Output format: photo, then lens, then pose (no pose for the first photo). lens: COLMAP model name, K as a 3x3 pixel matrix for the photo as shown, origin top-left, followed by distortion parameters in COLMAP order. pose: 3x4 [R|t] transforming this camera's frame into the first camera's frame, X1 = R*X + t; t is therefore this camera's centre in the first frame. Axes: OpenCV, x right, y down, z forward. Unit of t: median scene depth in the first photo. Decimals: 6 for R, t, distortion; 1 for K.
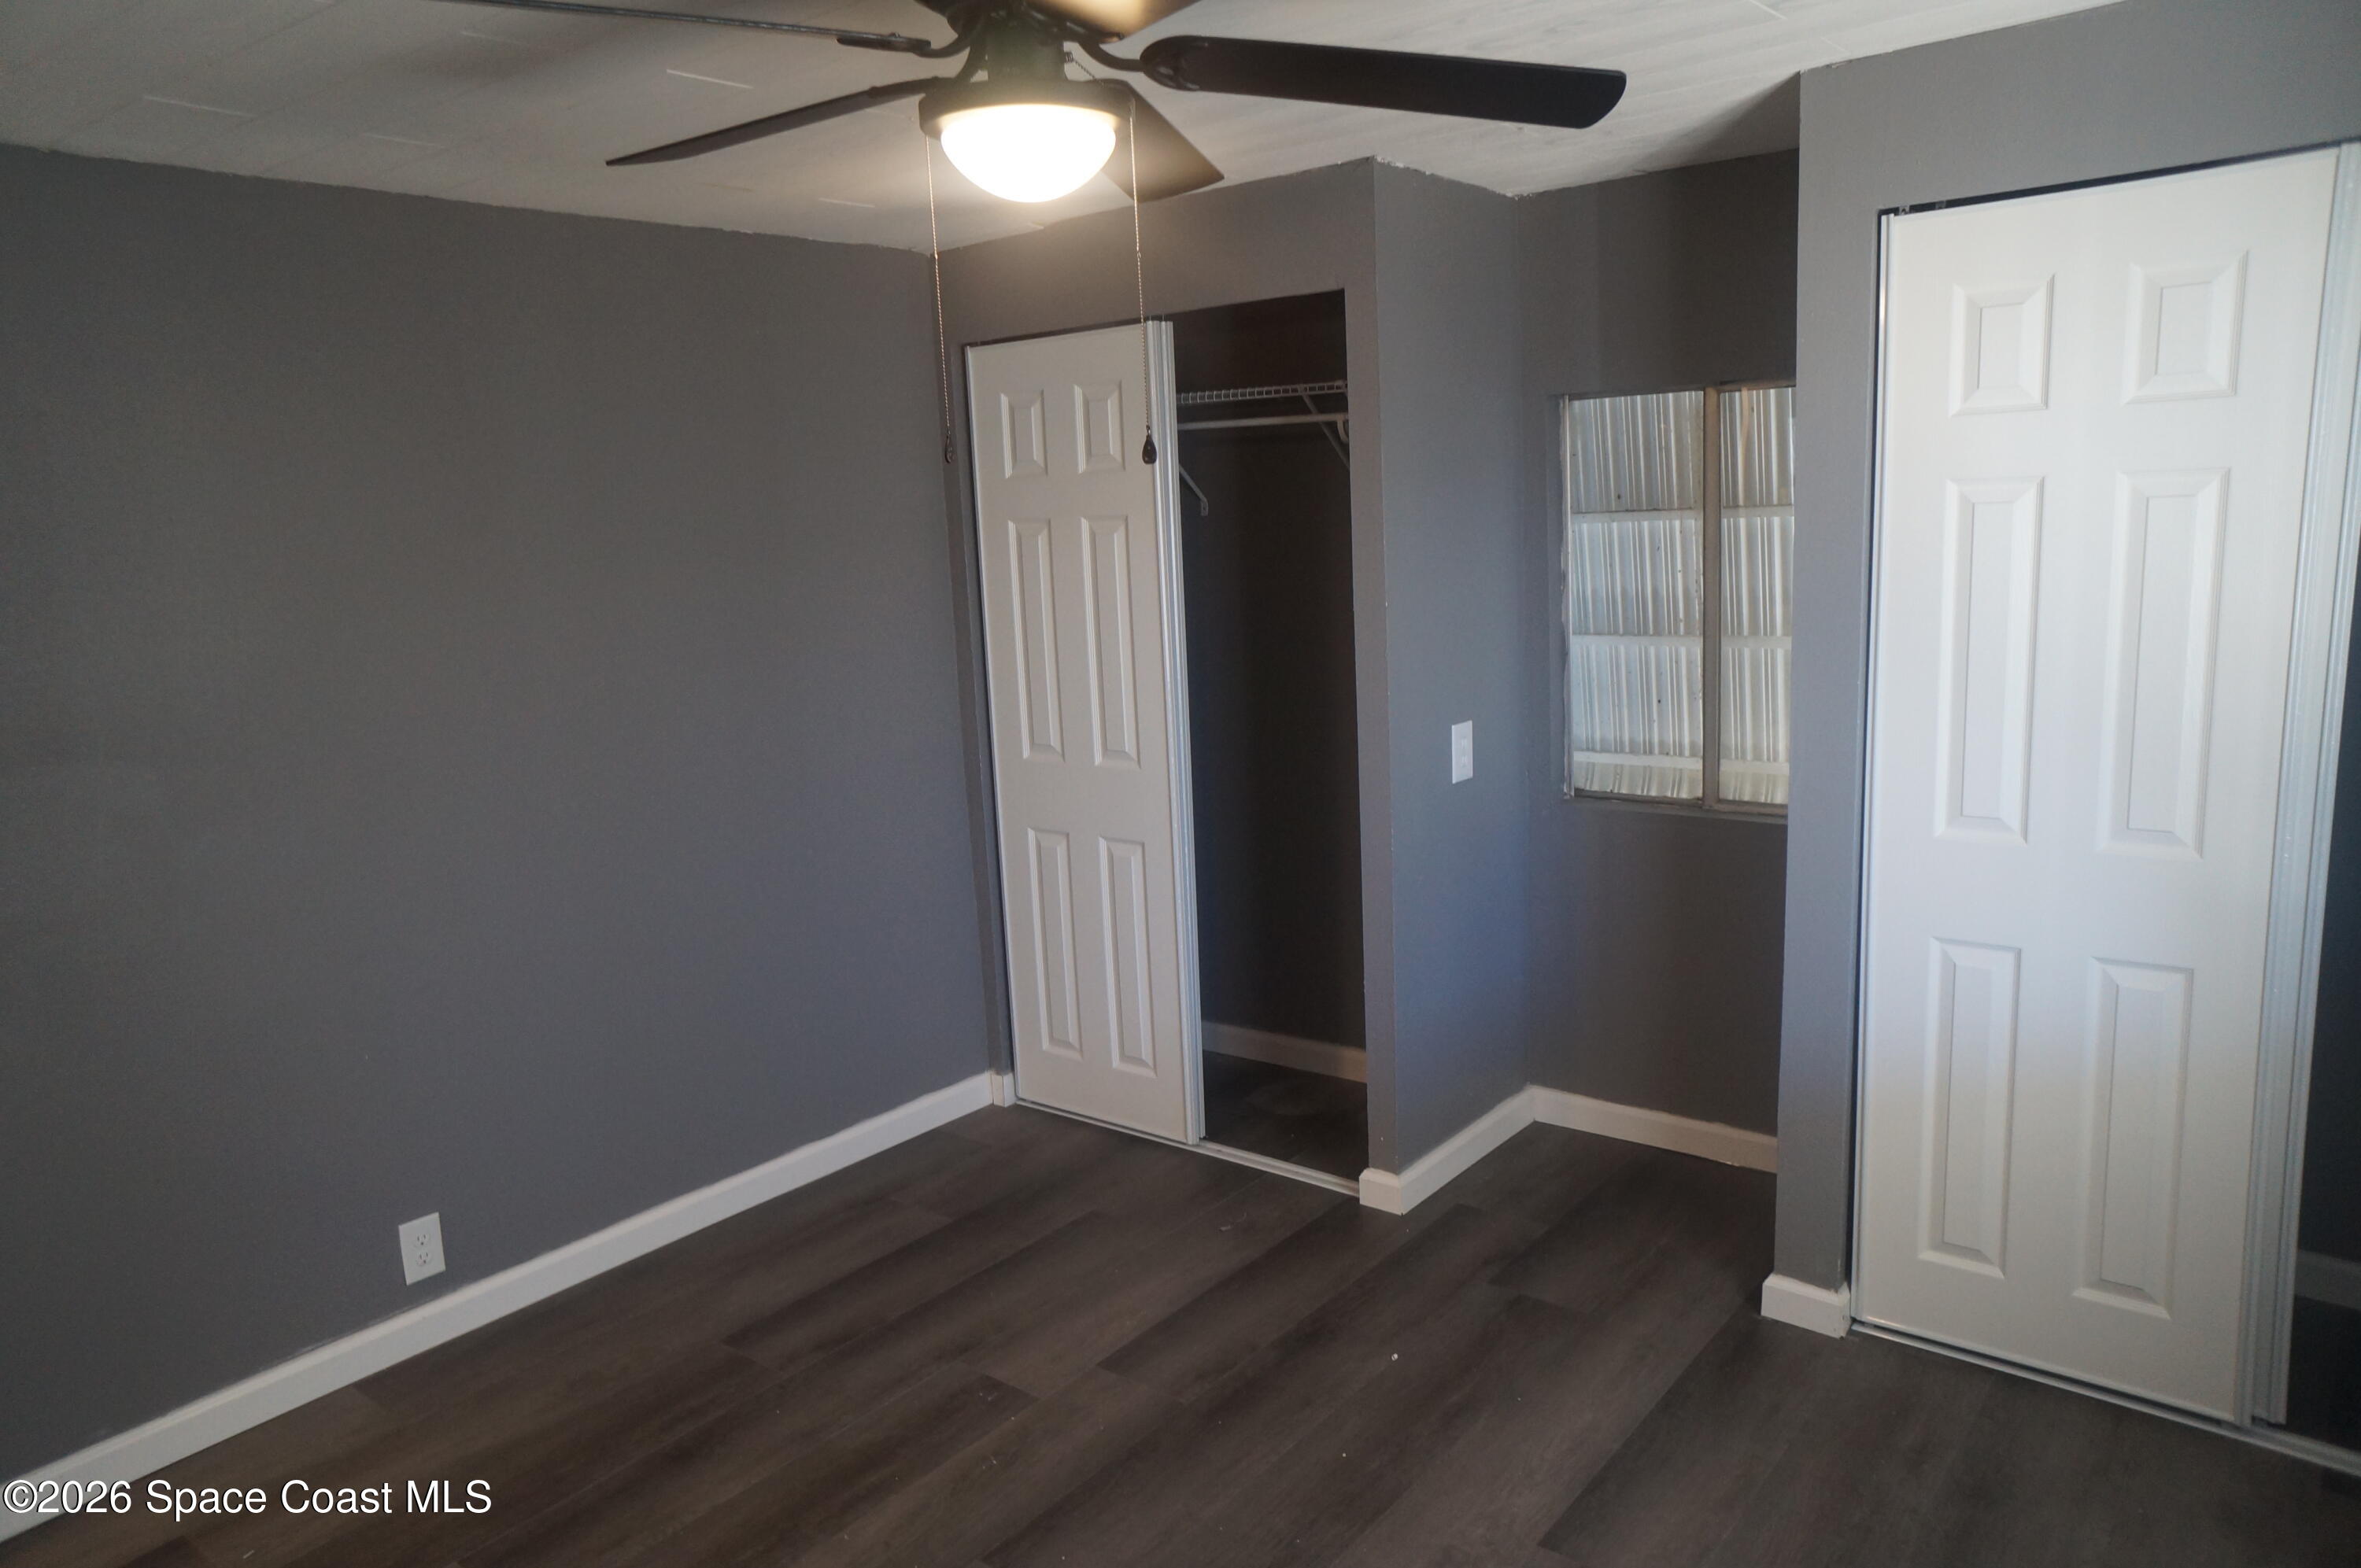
lens RADIAL K [[1579.4, 0, 1180.5], [0, 1579.4, 784.0], [0, 0, 1]] dist [-0.076487, 0.097806]
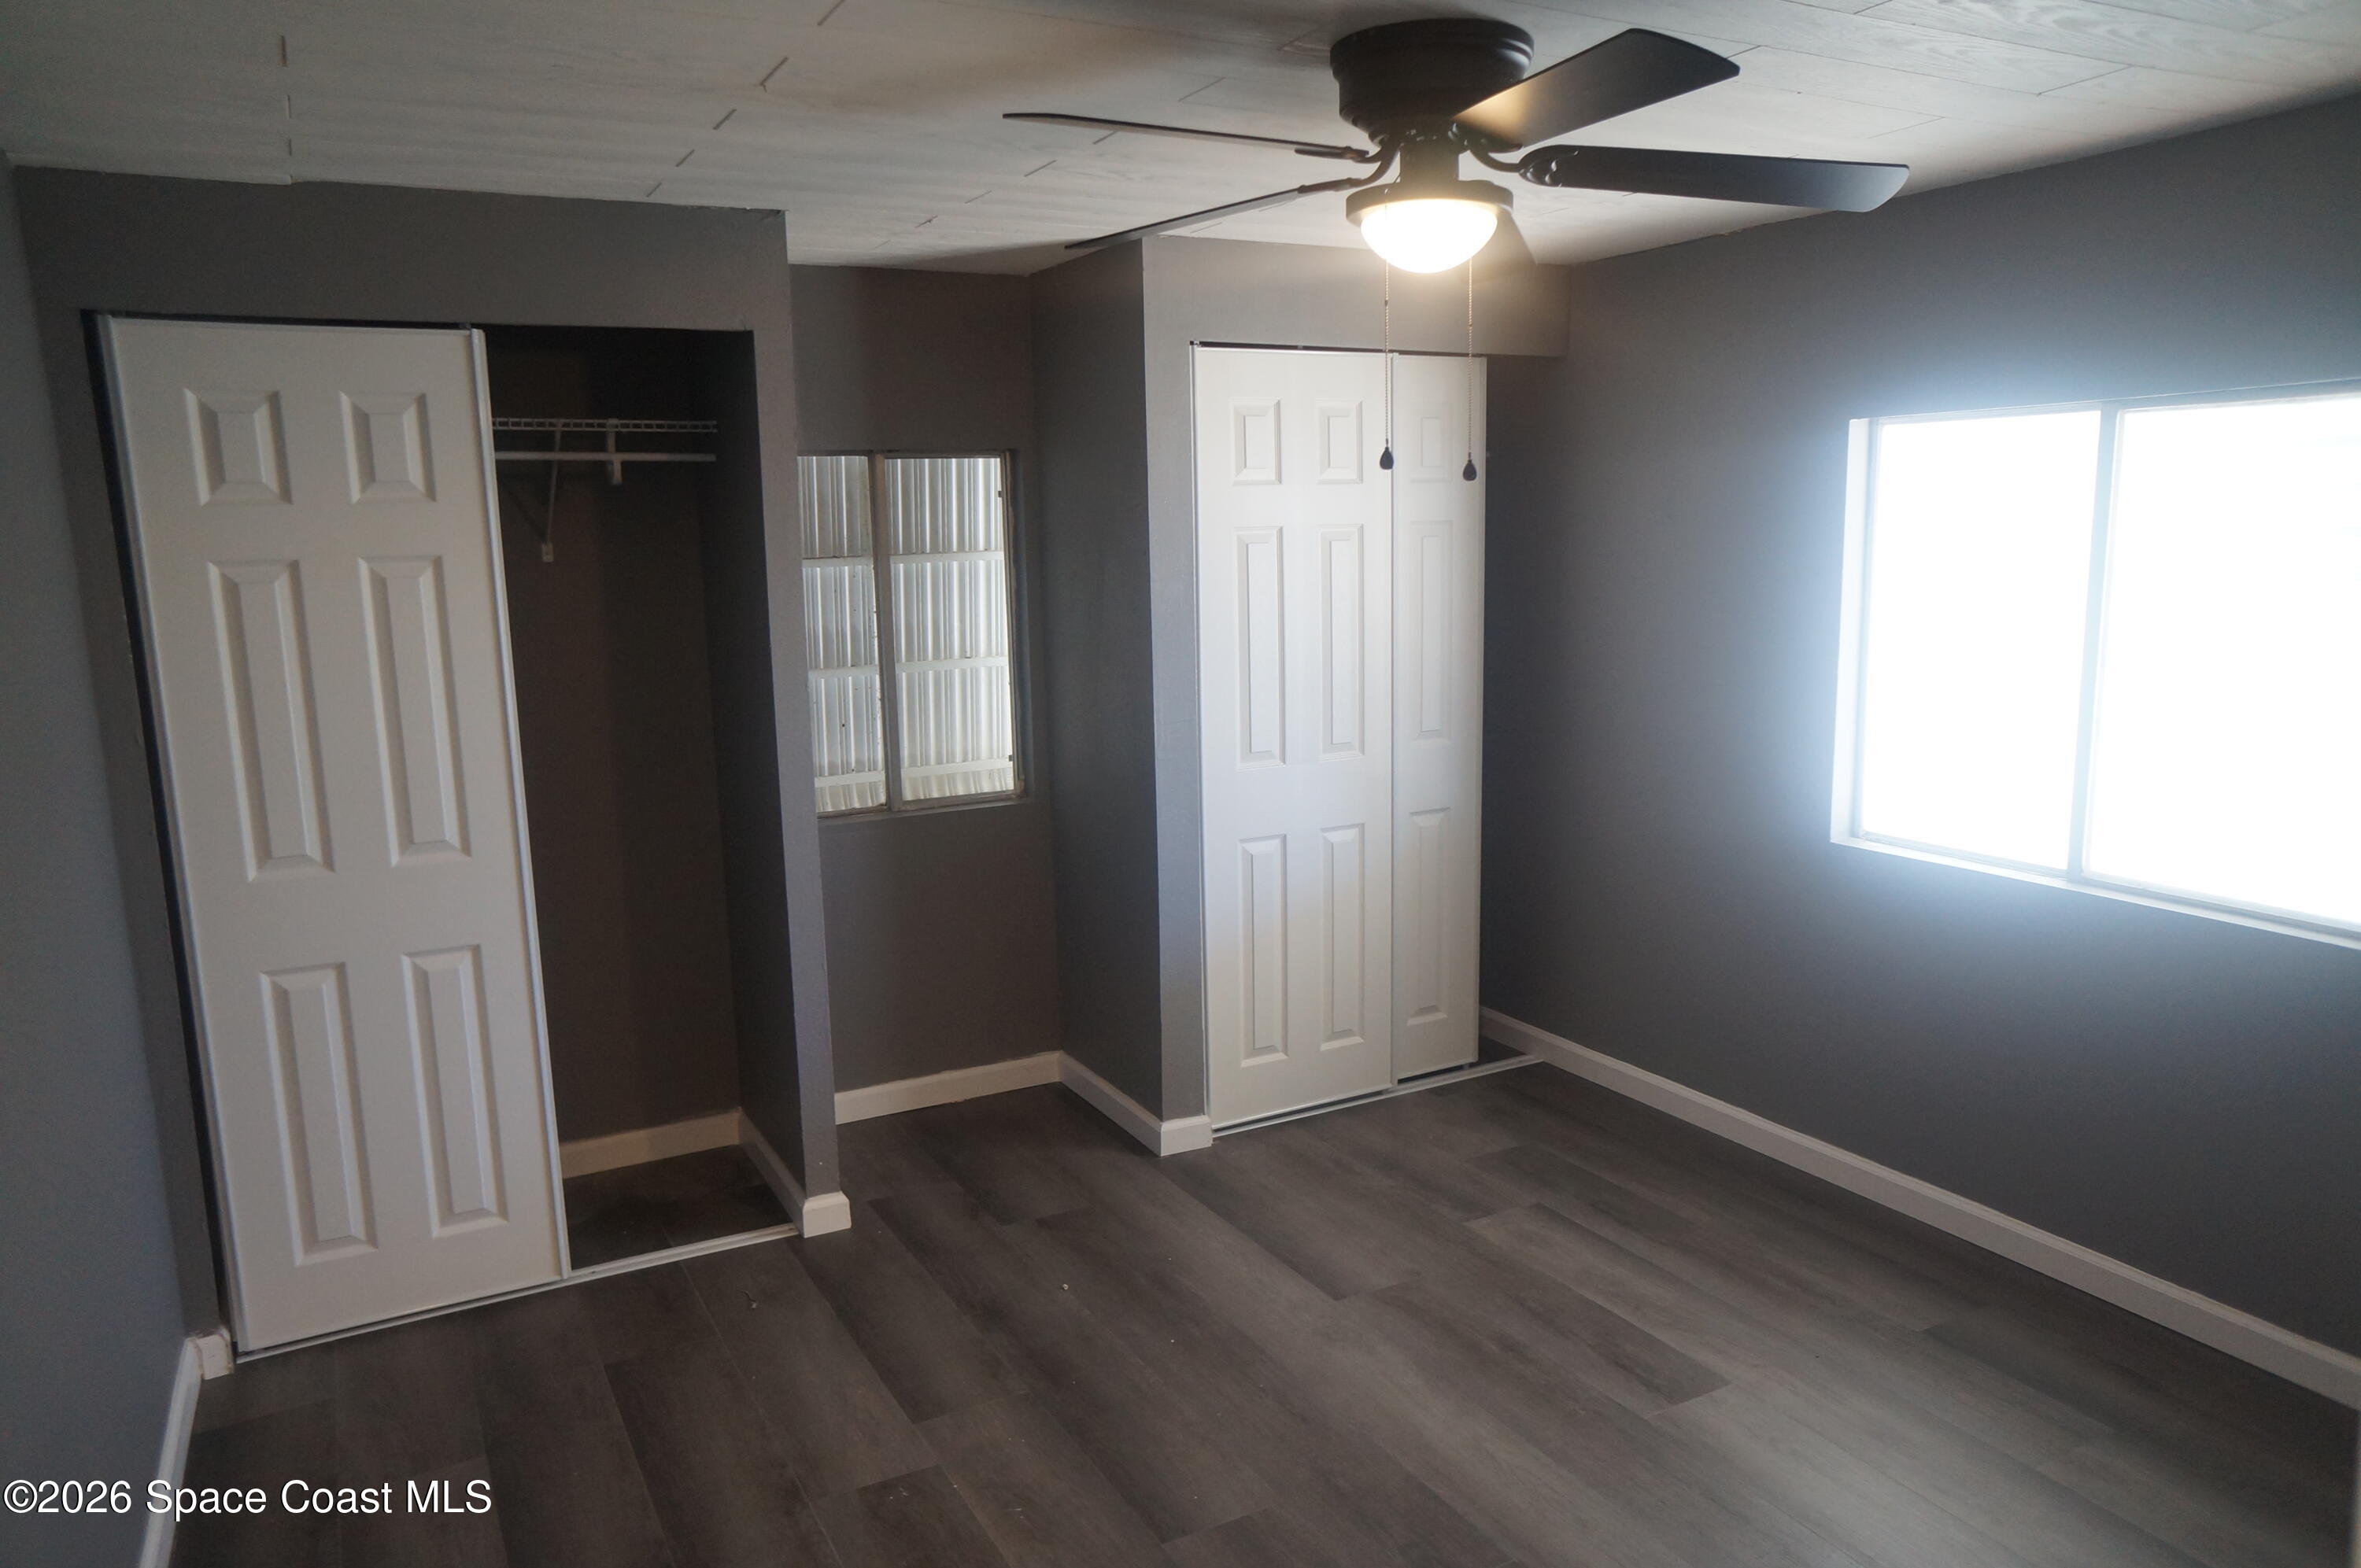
lens RADIAL K [[1579.4, 0, 1180.5], [0, 1579.4, 784.0], [0, 0, 1]] dist [-0.076487, 0.097806]
pose [[0.394114, -0.113579, 0.912016, -0.660221], [0.168150, 0.984496, 0.049942, -0.027263], [-0.903548, 0.133672, 0.407102, 0.331812]]
